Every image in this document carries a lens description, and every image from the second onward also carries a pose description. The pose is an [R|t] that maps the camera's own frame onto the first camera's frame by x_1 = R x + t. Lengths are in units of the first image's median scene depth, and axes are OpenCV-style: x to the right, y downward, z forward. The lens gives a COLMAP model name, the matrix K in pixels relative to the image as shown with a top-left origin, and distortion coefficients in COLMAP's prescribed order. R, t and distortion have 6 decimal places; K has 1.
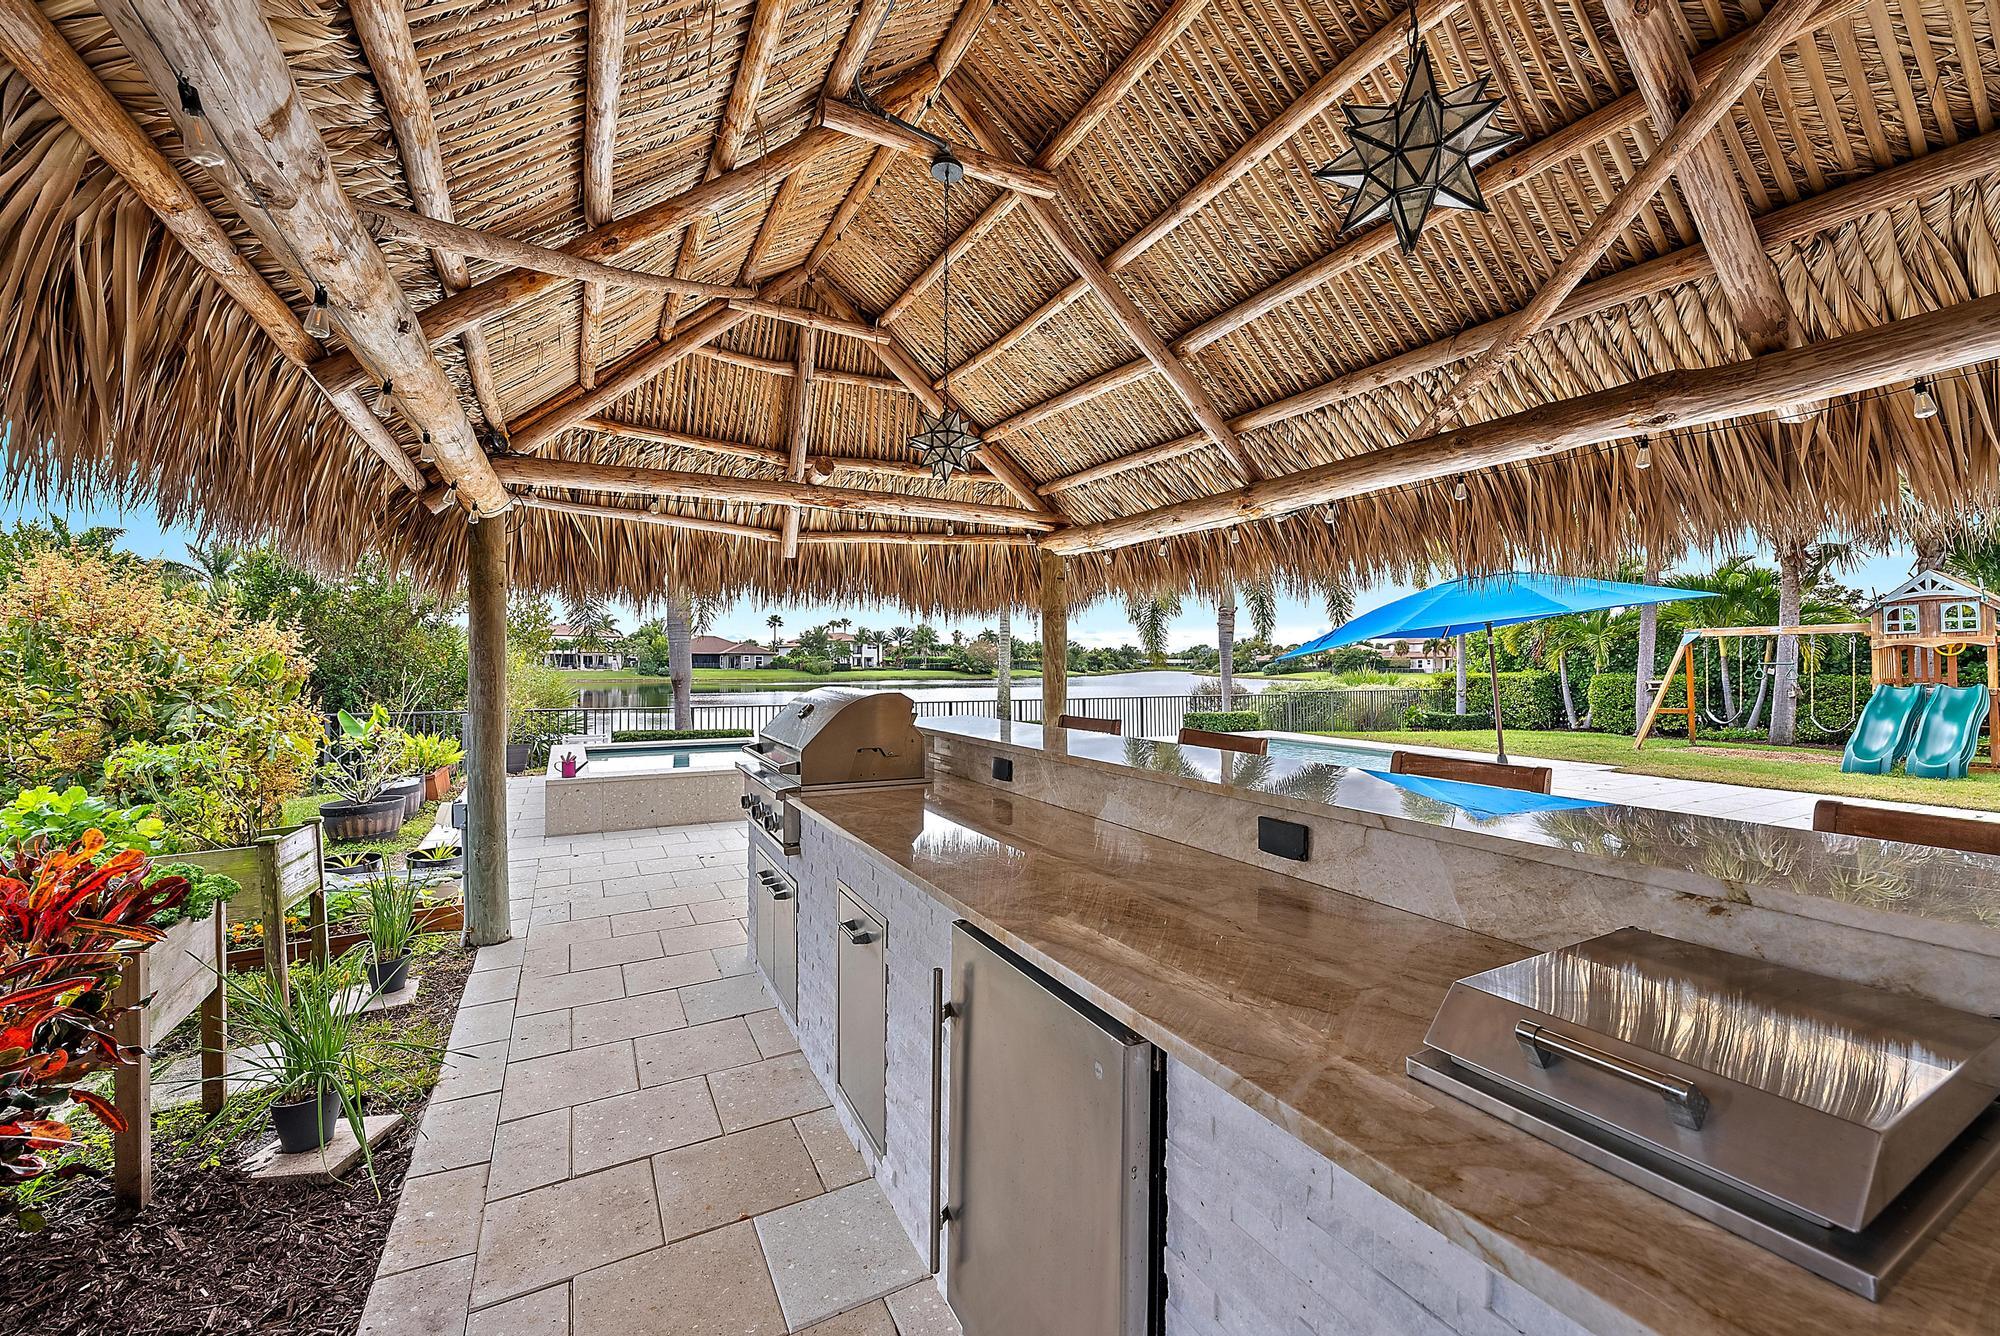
lens RADIAL K [[789.0, 0, 1005.3], [0, 789.0, 665.0], [0, 0, 1]] dist [0.002824, 0.000350]
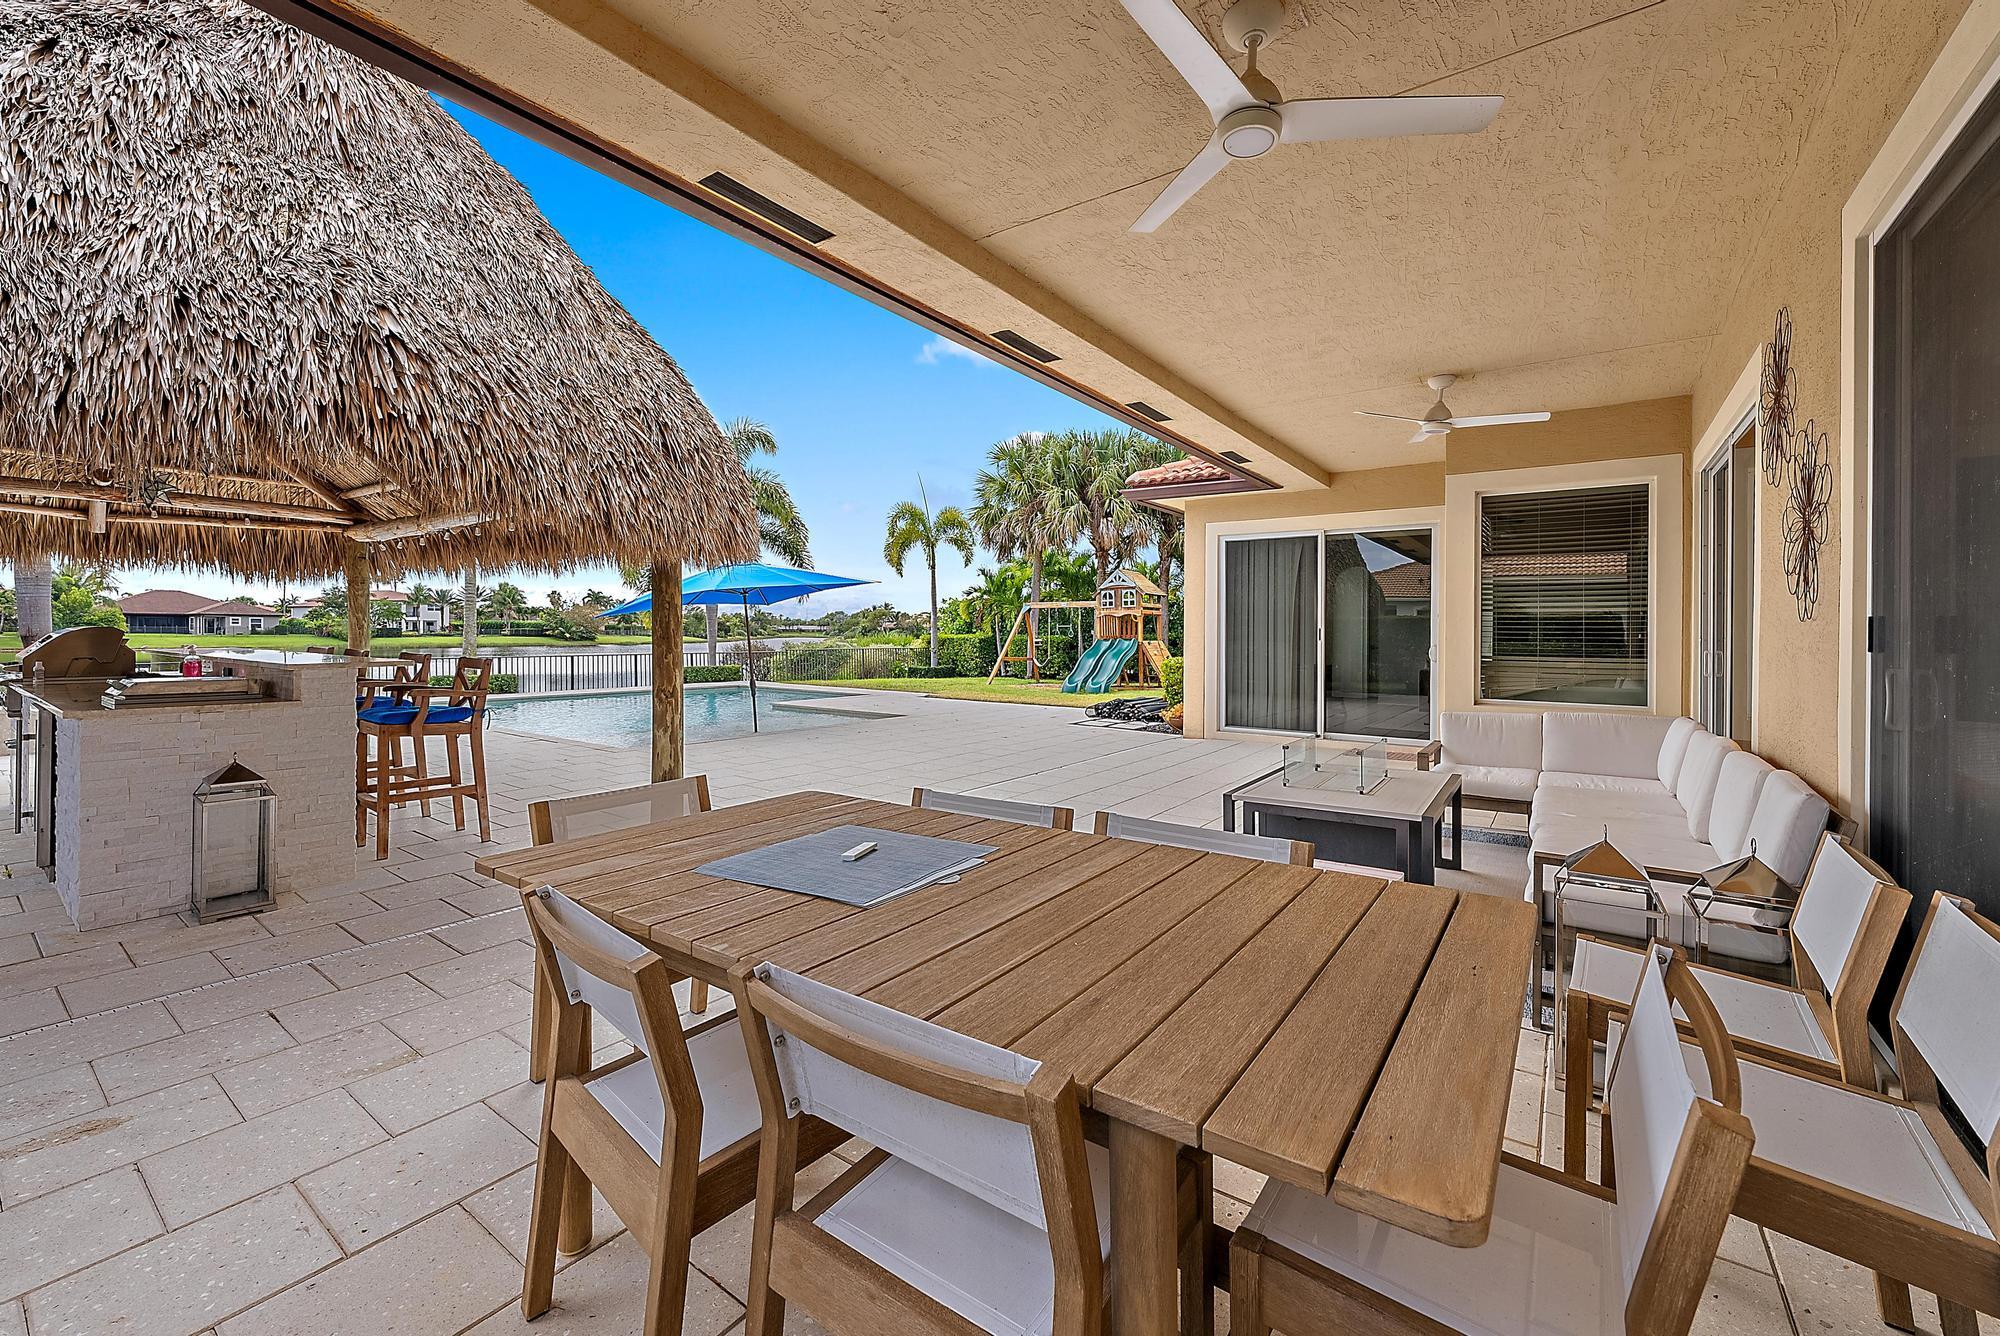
lens RADIAL K [[795.4, 0, 1006.1], [0, 795.4, 639.3], [0, 0, 1]] dist [0.000987, 0.000095]
pose [[0.902763, -0.001333, 0.430137, 0.178666], [-0.002811, 0.999956, 0.008997, 0.008161], [-0.430129, -0.009331, 0.902719, -0.288523]]
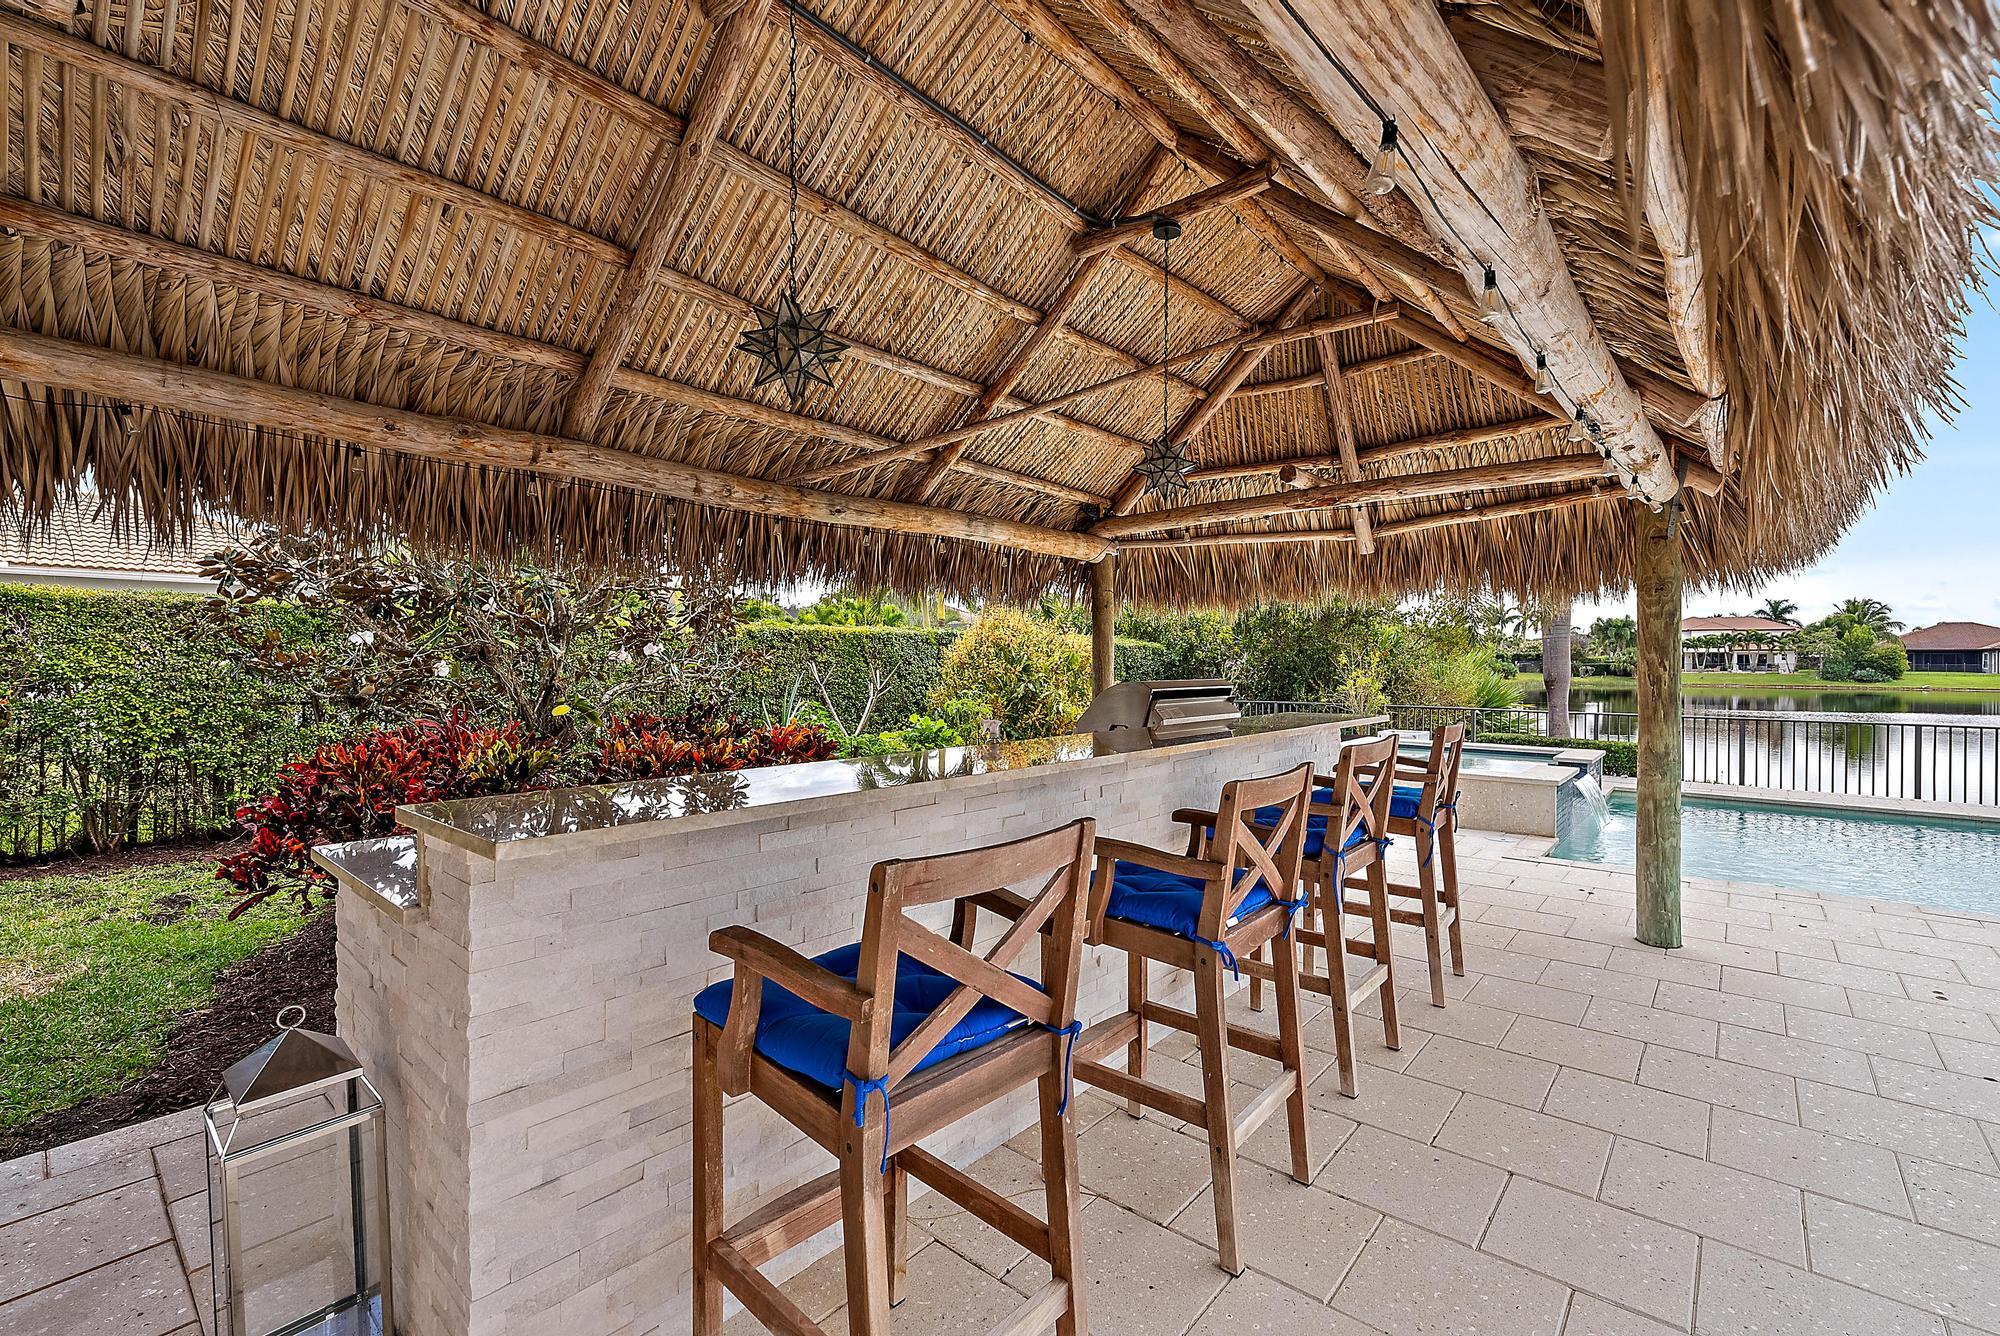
lens RADIAL K [[856.3, 0, 989.8], [0, 856.3, 666.5], [0, 0, 1]] dist [-0.013495, 0.000249]
pose [[0.329206, 0.003066, -0.944253, 0.207157], [-0.002481, 0.999994, 0.002382, 0.001887], [0.944255, 0.001558, 0.329212, 0.067706]]
